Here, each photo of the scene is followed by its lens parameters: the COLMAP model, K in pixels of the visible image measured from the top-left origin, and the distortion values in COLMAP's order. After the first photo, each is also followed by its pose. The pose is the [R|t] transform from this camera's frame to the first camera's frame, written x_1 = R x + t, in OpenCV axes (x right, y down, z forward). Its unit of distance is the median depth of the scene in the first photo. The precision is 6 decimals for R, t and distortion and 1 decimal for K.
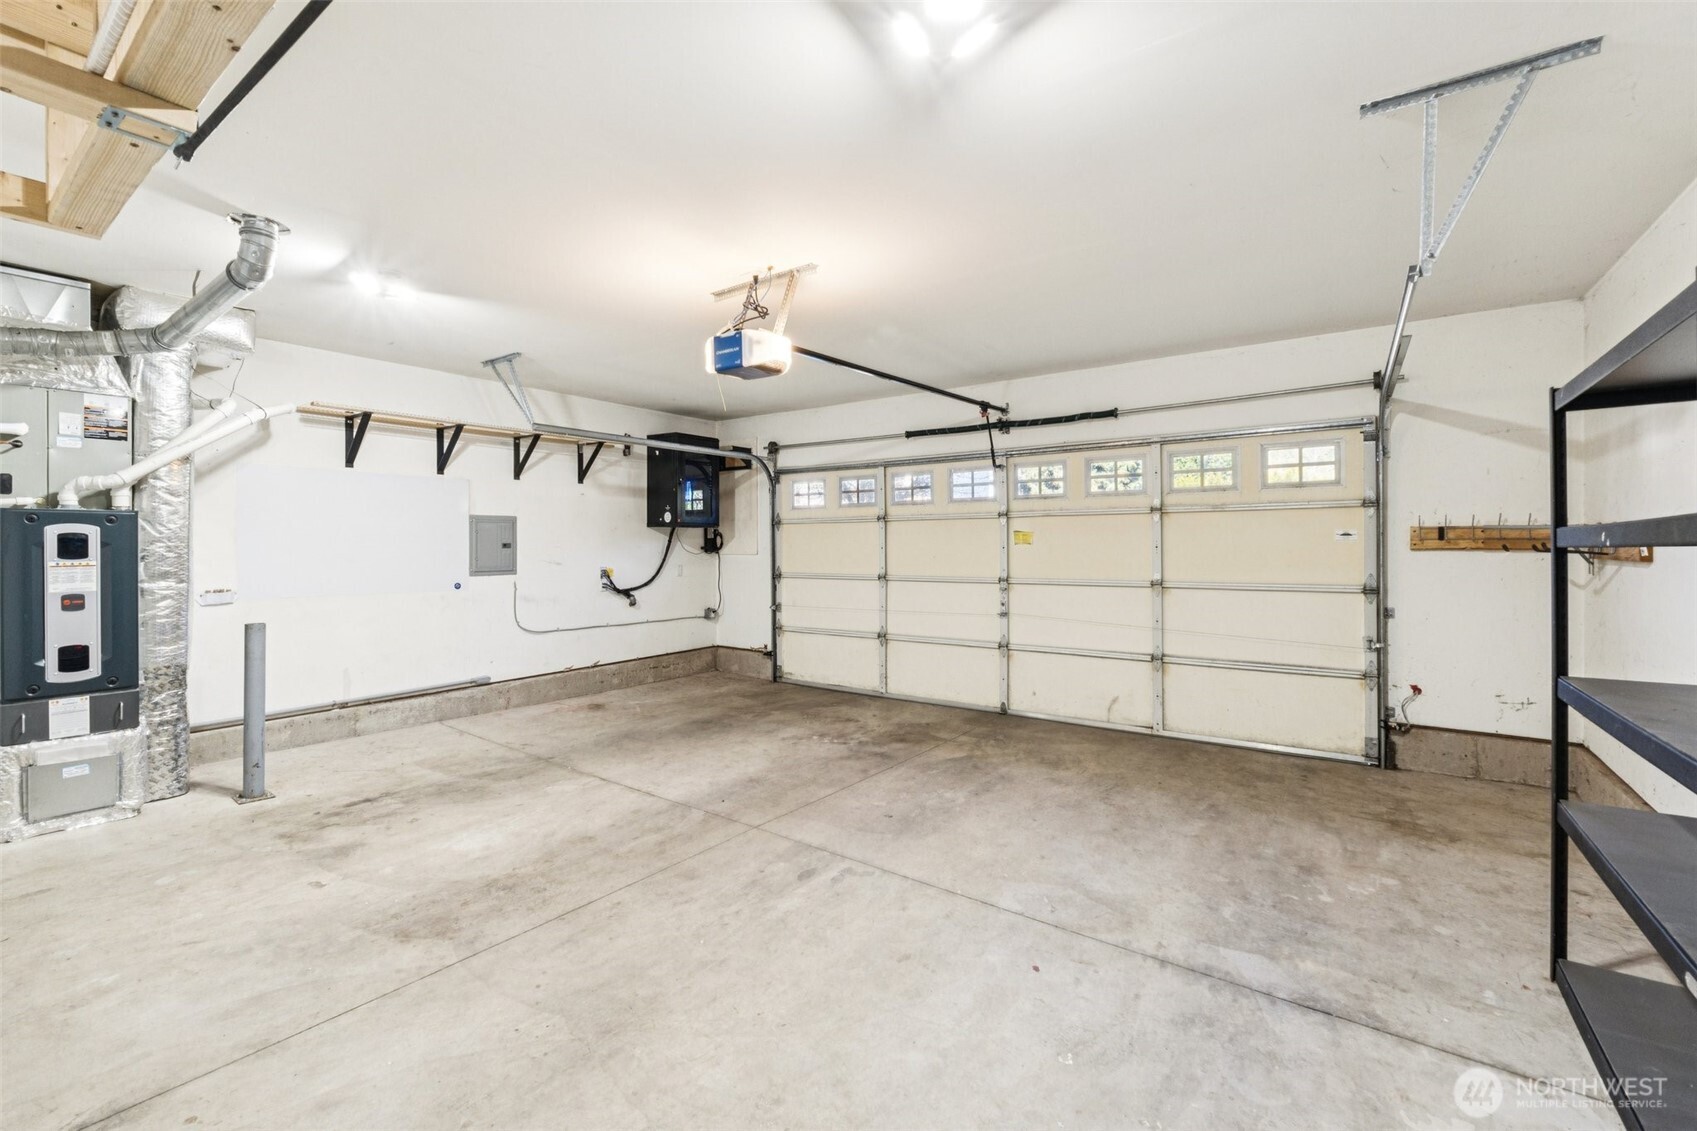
lens RADIAL K [[715.6, 0, 848.5], [0, 715.6, 565.5], [0, 0, 1]] dist [-0.015374, -0.000035]
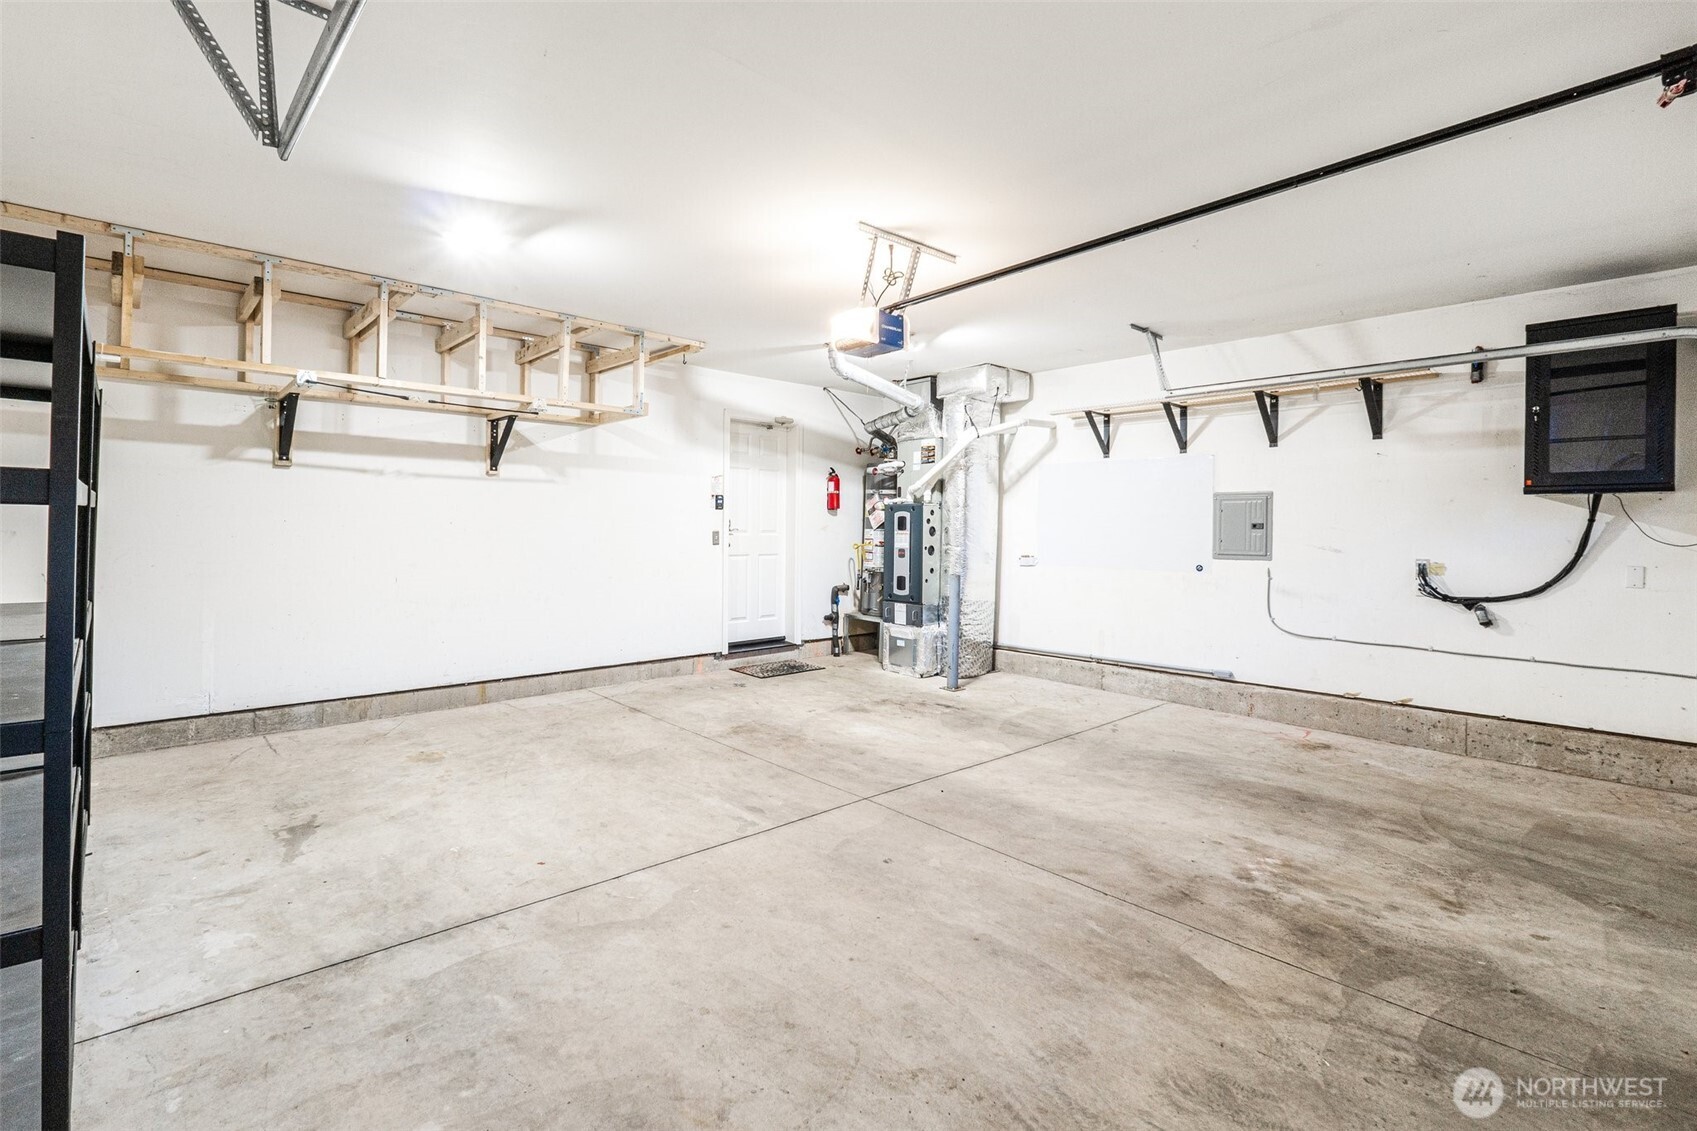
lens RADIAL K [[897.7, 0, 846.2], [0, 897.7, 531.3], [0, 0, 1]] dist [0.000831, -0.010967]
pose [[-0.254307, 0.002229, -0.967121, 0.919651], [-0.037141, 0.999237, 0.012070, -0.021491], [0.966410, 0.038989, -0.254030, 1.067449]]
